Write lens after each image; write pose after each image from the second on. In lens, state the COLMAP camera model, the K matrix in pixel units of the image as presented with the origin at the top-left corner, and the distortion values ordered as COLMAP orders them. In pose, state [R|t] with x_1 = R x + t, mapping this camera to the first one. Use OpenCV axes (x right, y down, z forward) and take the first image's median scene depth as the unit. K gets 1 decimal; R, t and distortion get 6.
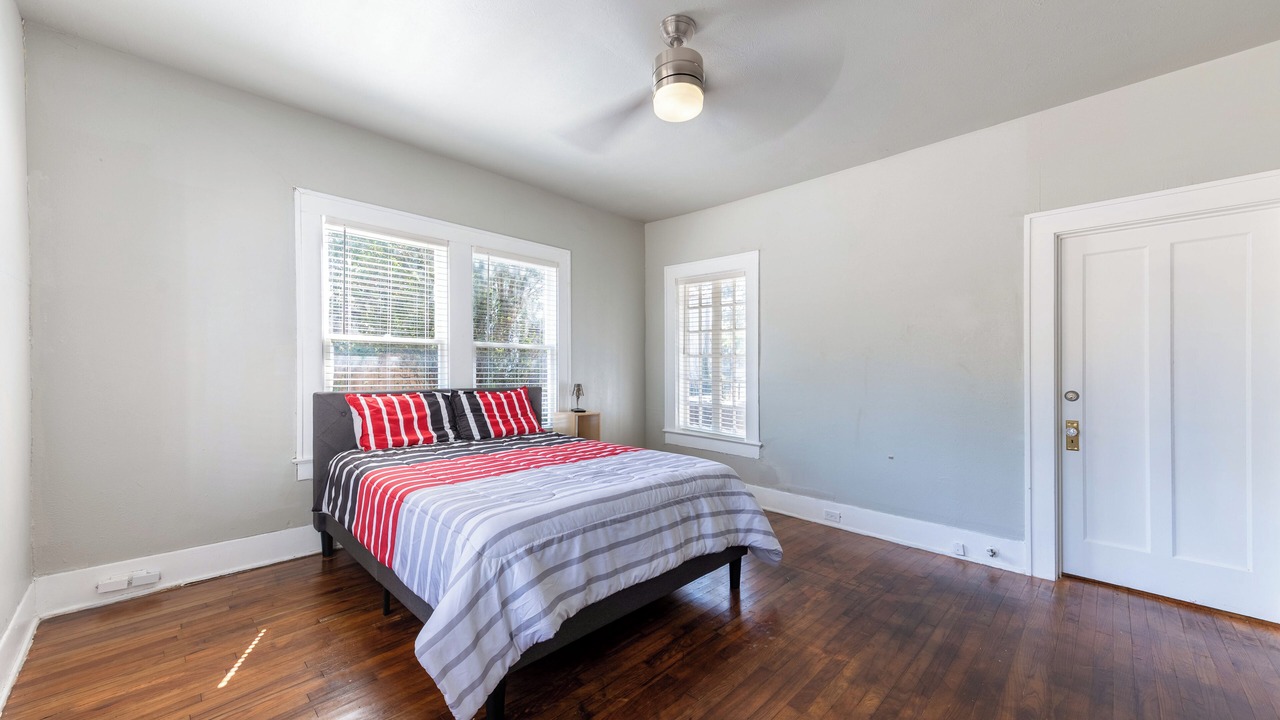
lens RADIAL K [[485.5, 0, 642.7], [0, 485.5, 366.9], [0, 0, 1]] dist [0.000385, 0.000016]
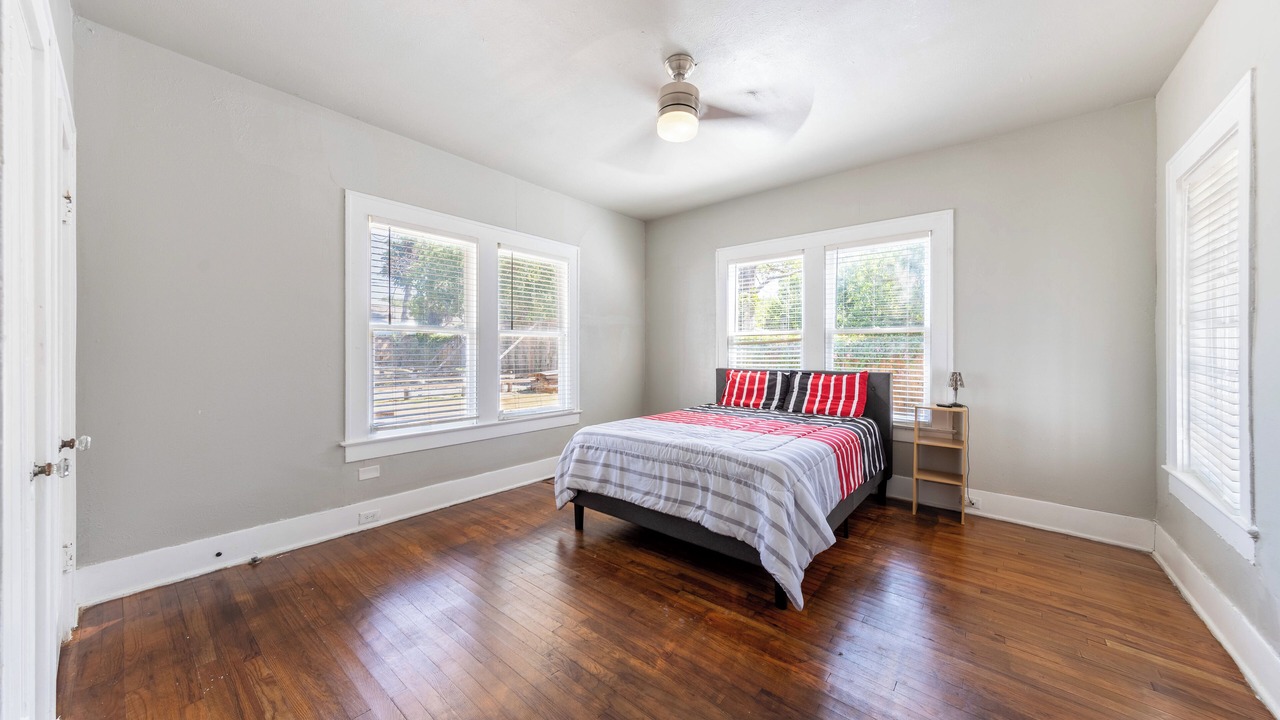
lens RADIAL K [[477.9, 0, 645.2], [0, 477.9, 351.0], [0, 0, 1]] dist [0.000167, -0.000004]
pose [[0.029170, -0.012284, -0.999499, 1.234886], [-0.000107, 0.999924, -0.012293, 0.018096], [0.999574, 0.000465, 0.029166, 0.885729]]
